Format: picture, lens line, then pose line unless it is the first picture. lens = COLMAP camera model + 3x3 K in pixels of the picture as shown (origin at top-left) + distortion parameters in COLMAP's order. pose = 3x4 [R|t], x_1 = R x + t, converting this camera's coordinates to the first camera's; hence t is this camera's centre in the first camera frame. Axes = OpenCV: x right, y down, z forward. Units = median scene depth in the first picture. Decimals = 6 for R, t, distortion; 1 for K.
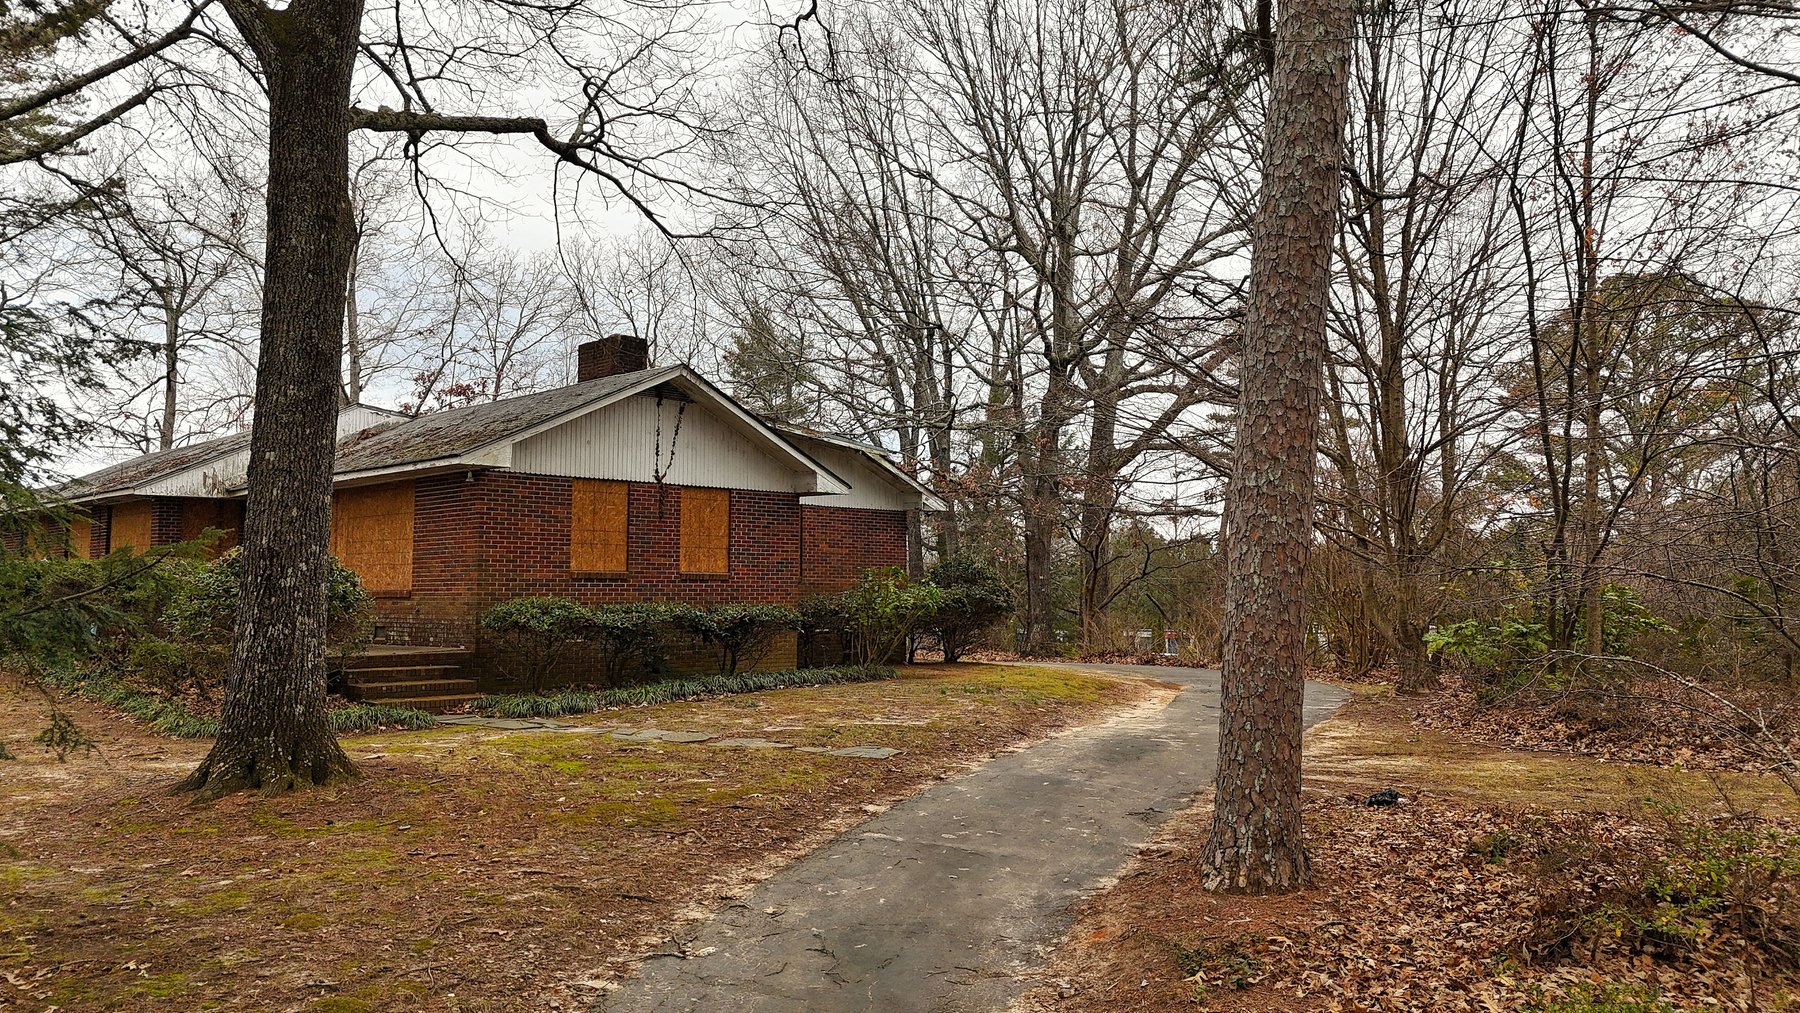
lens RADIAL K [[1311.0, 0, 902.9], [0, 1311.0, 501.1], [0, 0, 1]] dist [0.077045, -0.071868]
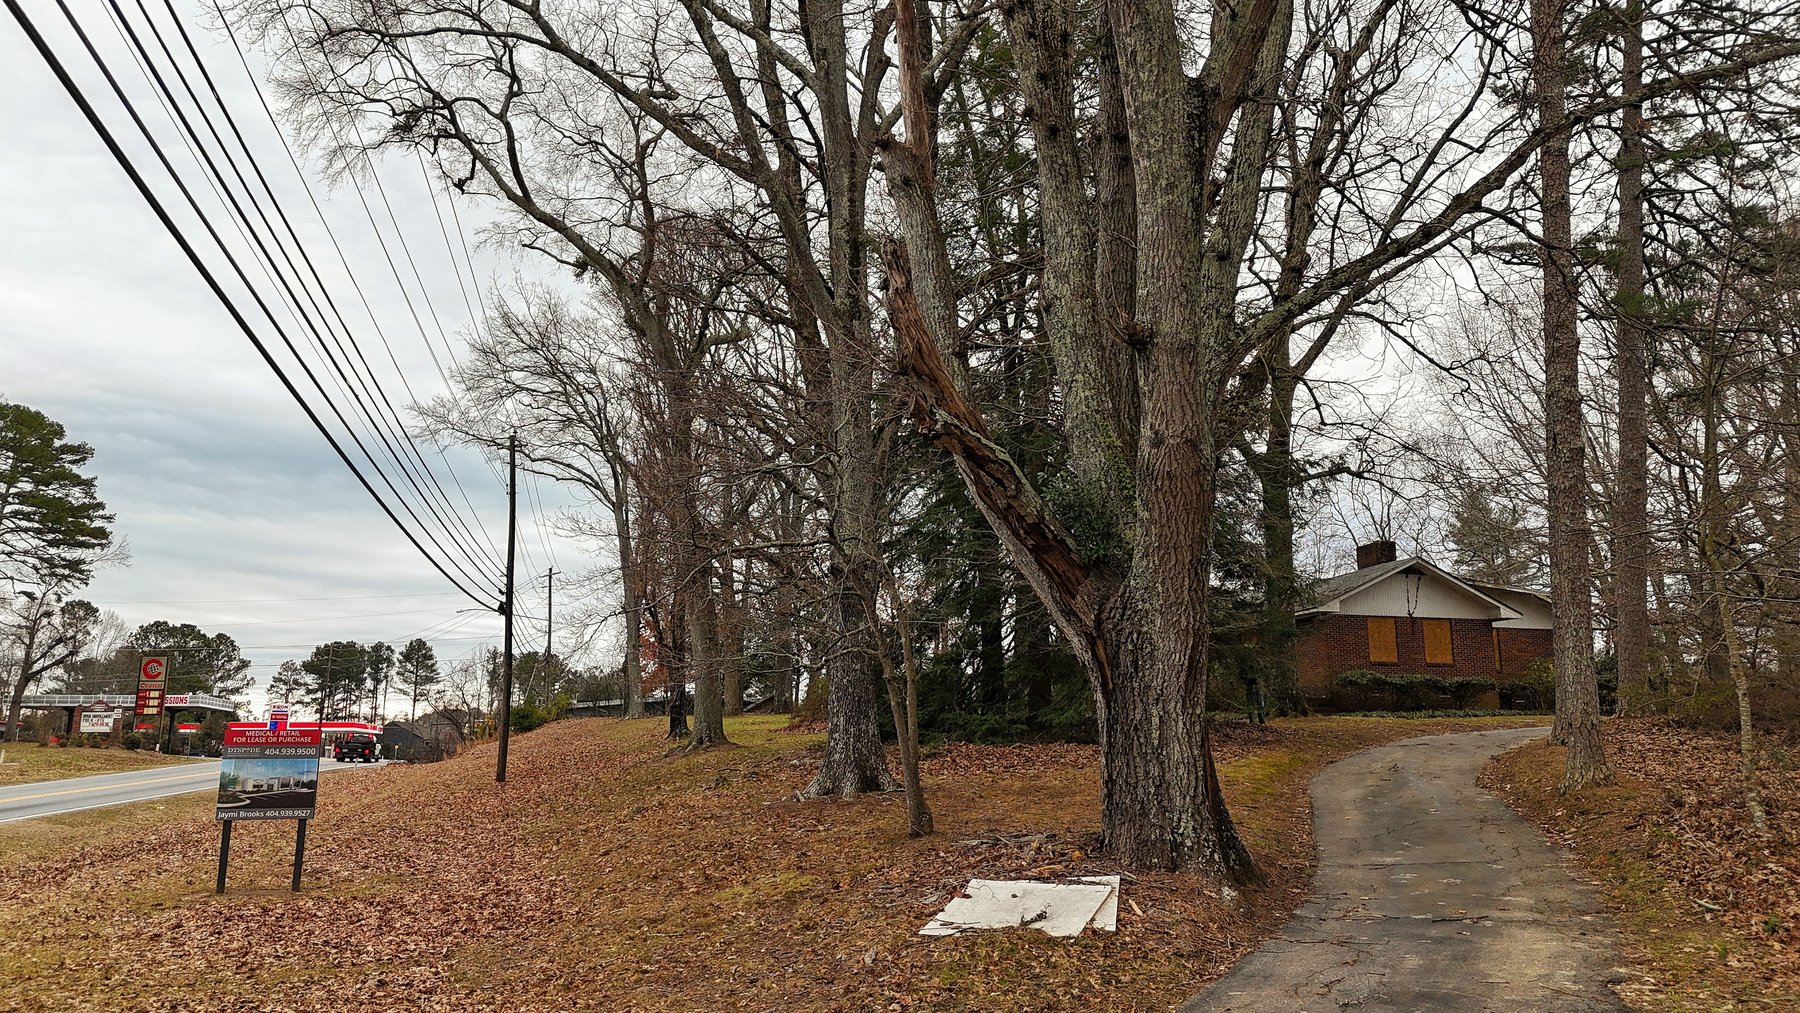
lens RADIAL K [[1311.0, 0, 897.9], [0, 1311.0, 497.8], [0, 0, 1]] dist [0.077045, -0.071868]
pose [[0.851079, -0.106959, -0.514027, 0.187500], [0.040450, 0.989478, -0.138917, 0.050420], [0.523477, 0.097437, 0.846450, -1.032745]]
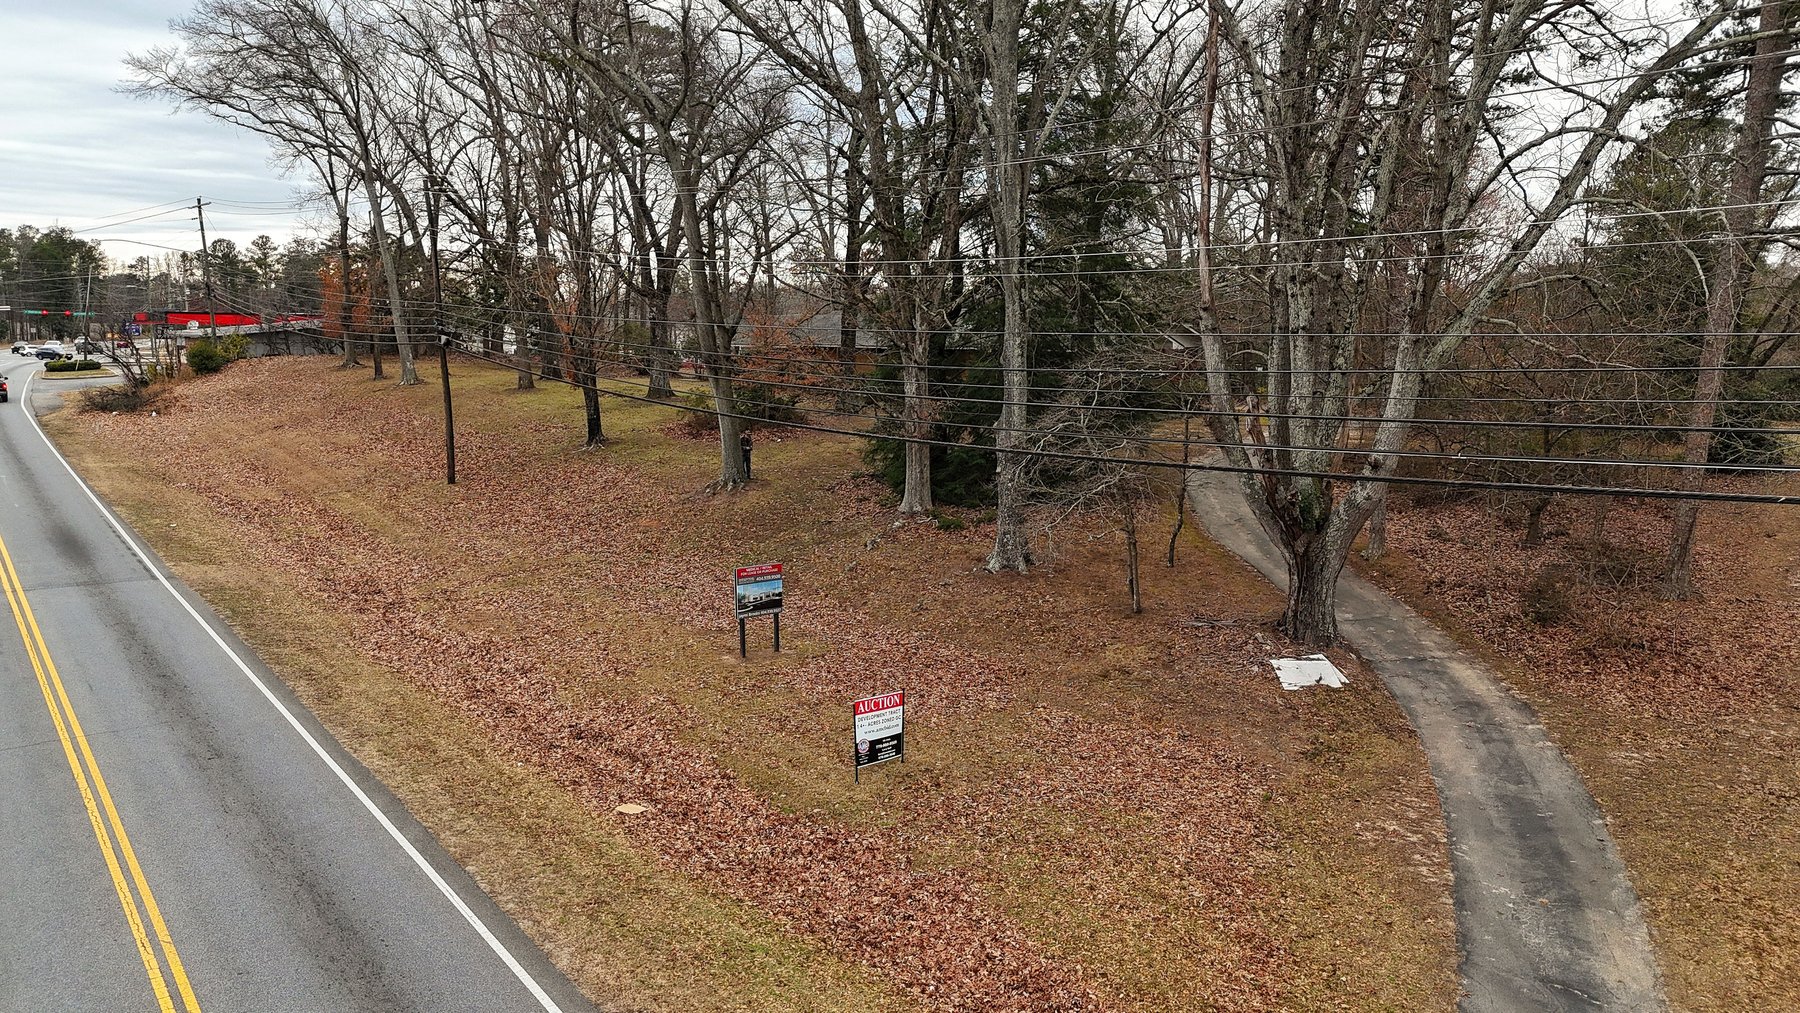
lens RADIAL K [[1311.0, 0, 892.5], [0, 1311.0, 505.4], [0, 0, 1]] dist [0.077045, -0.071868]
pose [[0.987378, 0.019835, -0.157132, -0.184059], [0.014778, 0.976259, 0.216100, -0.269799], [0.157688, -0.215695, 0.963644, -1.763839]]
